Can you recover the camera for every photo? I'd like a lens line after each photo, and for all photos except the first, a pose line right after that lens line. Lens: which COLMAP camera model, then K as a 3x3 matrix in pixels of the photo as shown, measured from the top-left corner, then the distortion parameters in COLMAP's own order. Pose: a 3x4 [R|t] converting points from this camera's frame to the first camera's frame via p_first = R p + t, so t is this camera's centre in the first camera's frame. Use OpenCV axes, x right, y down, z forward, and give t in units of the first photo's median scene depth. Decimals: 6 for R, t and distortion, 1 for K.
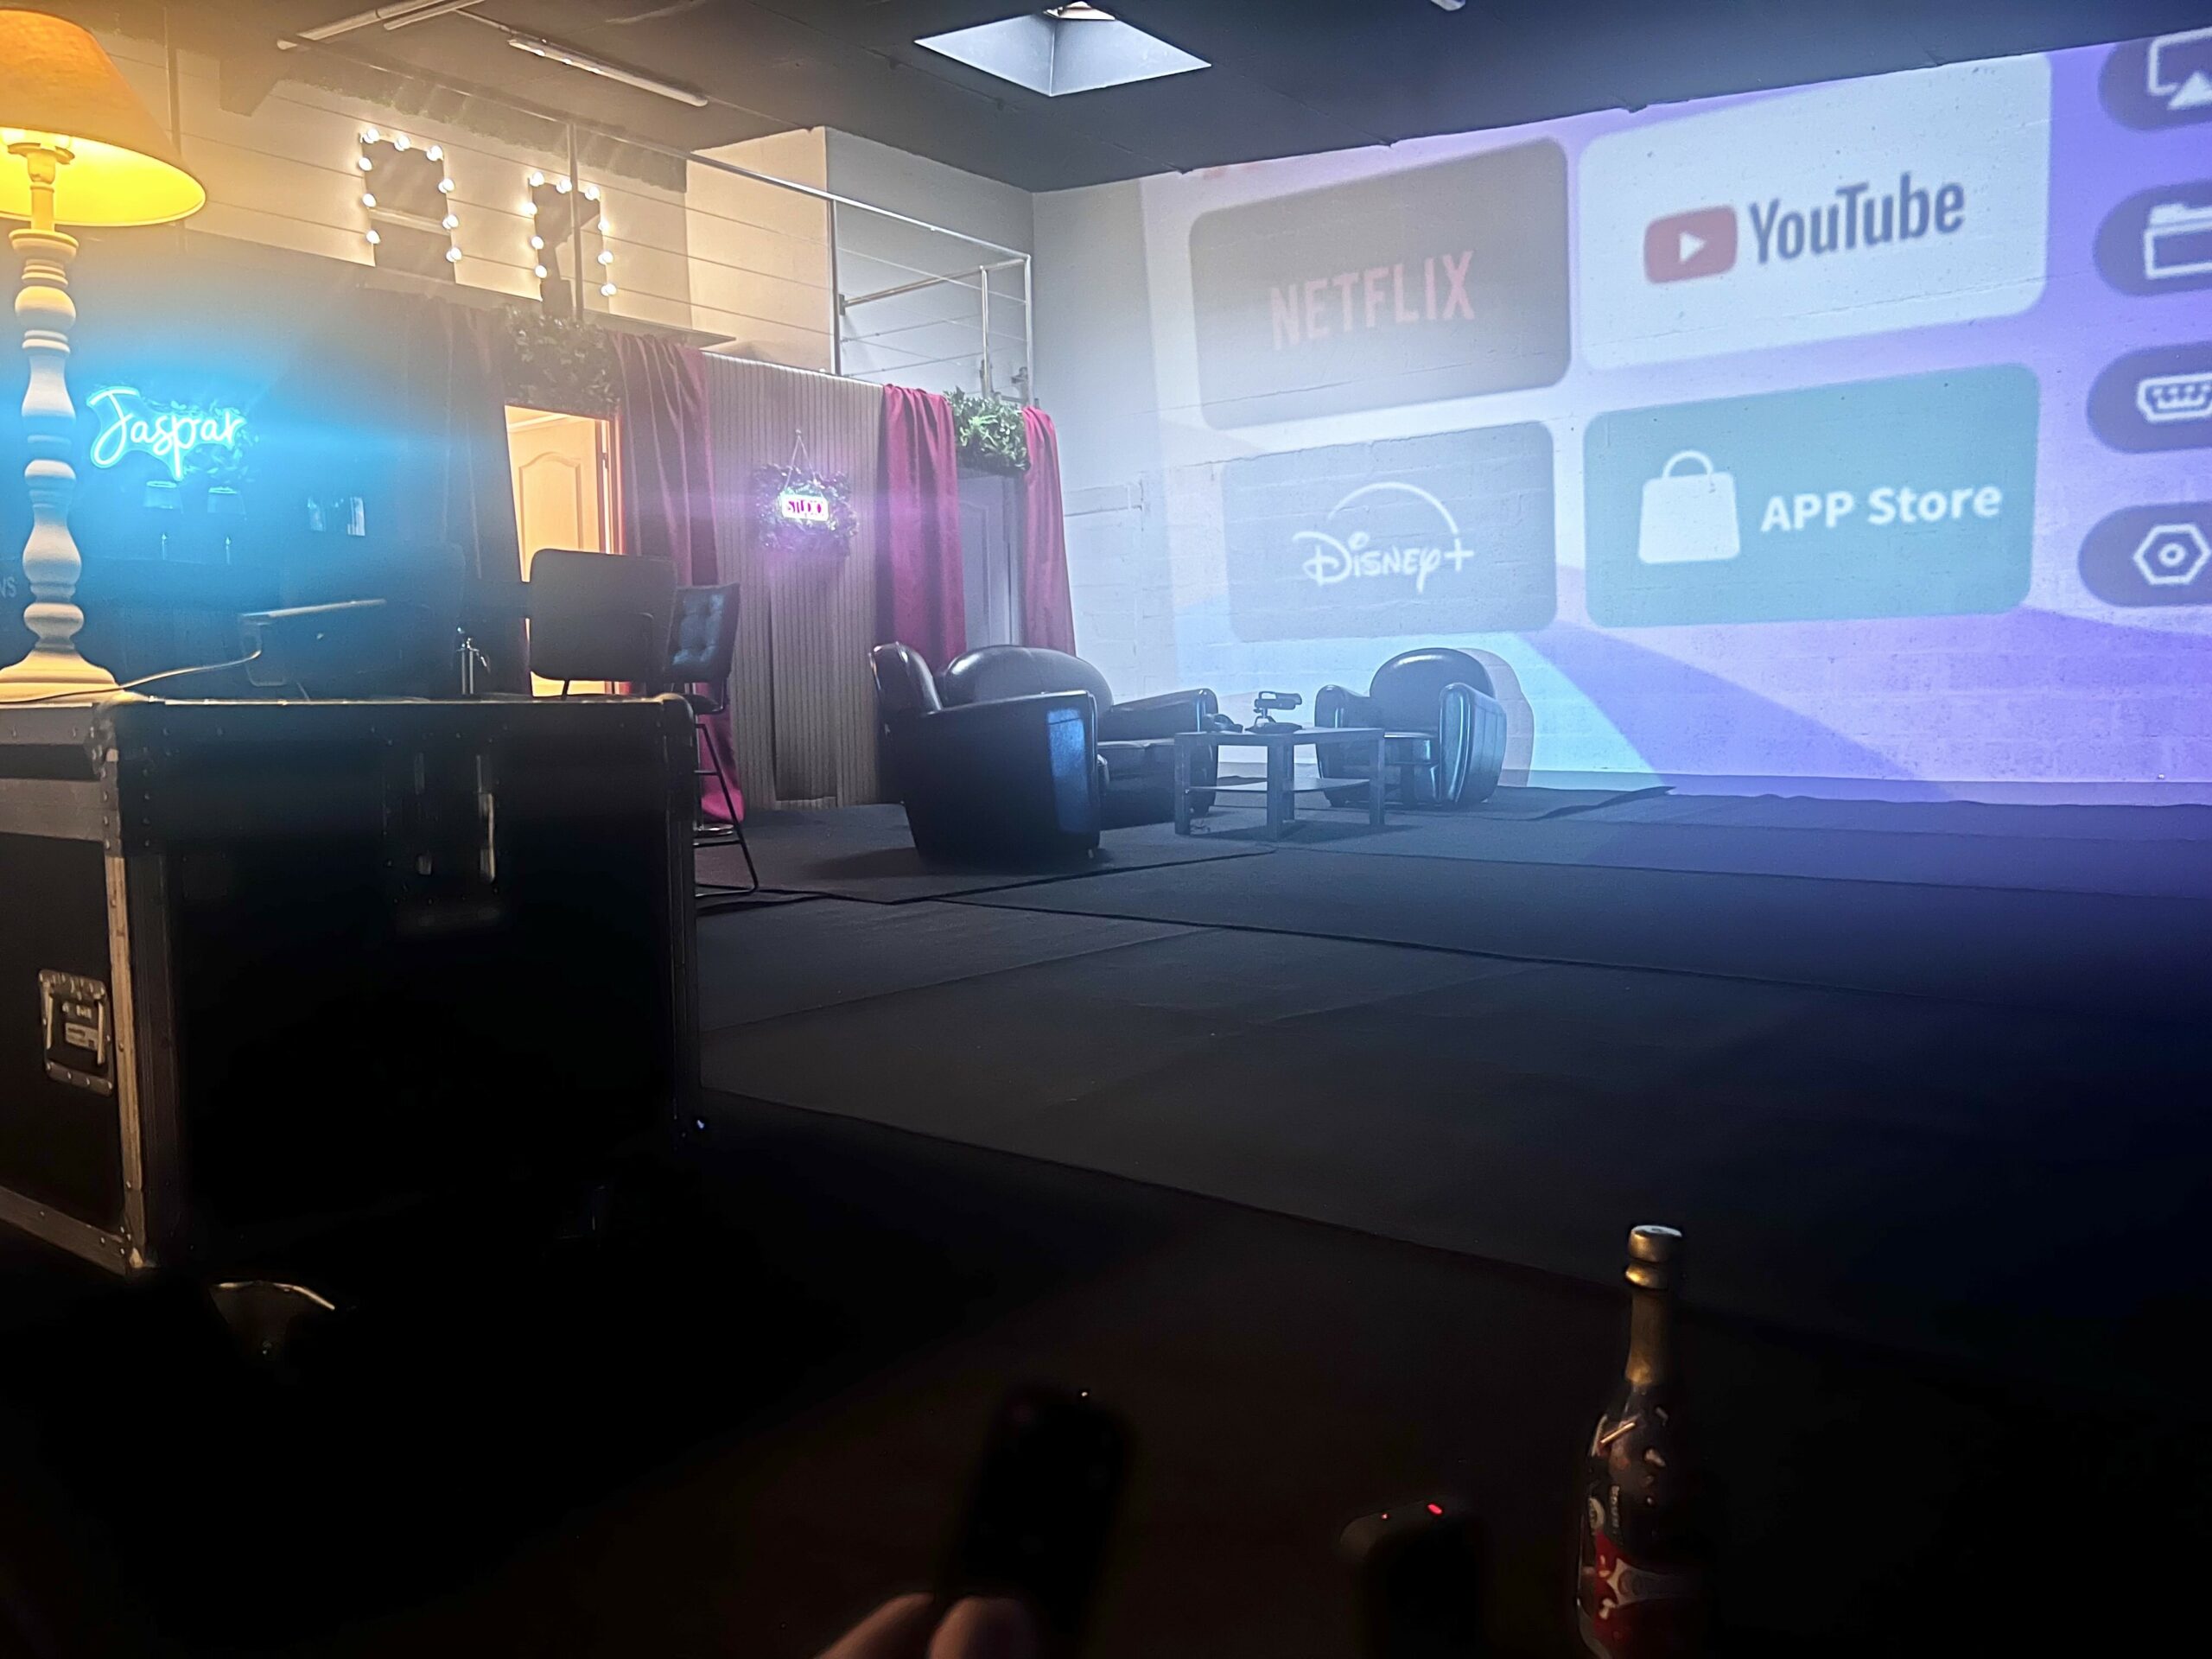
lens RADIAL K [[1677.9, 0, 1115.9], [0, 1677.9, 832.0], [0, 0, 1]] dist [0.022347, -0.000530]
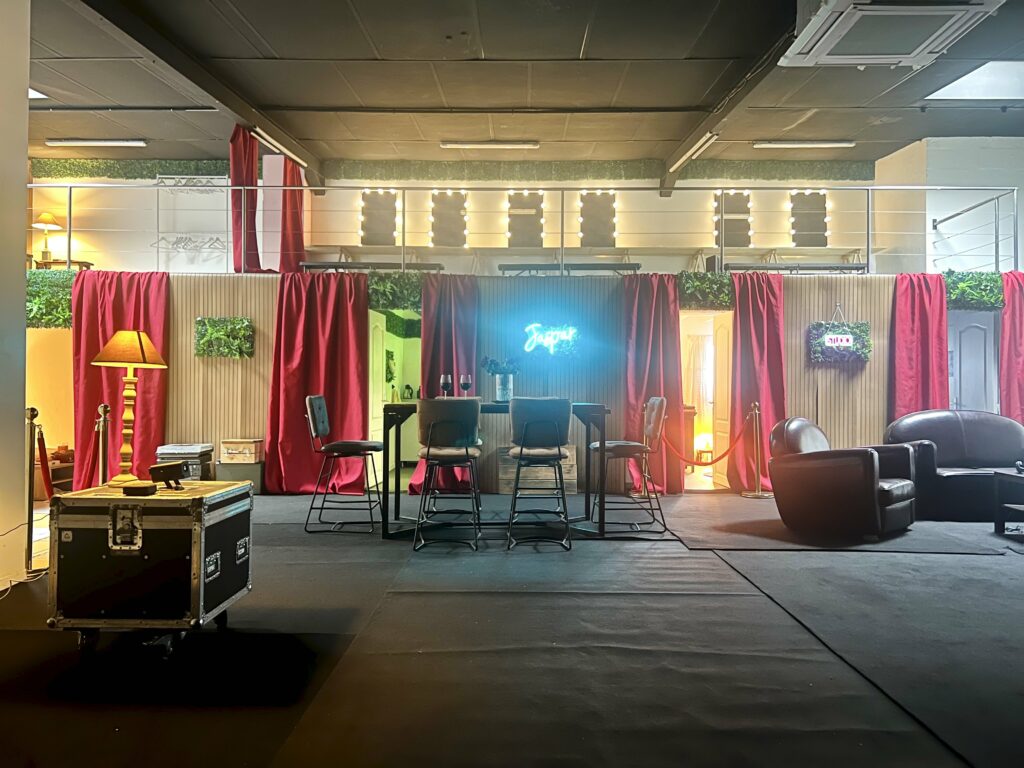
lens RADIAL K [[776.7, 0, 516.6], [0, 776.7, 385.1], [0, 0, 1]] dist [0.022347, -0.000530]
pose [[0.617408, 0.006383, -0.786617, 0.350912], [-0.073254, 0.996088, -0.049413, -0.068707], [0.783225, 0.088131, 0.615461, 0.120625]]
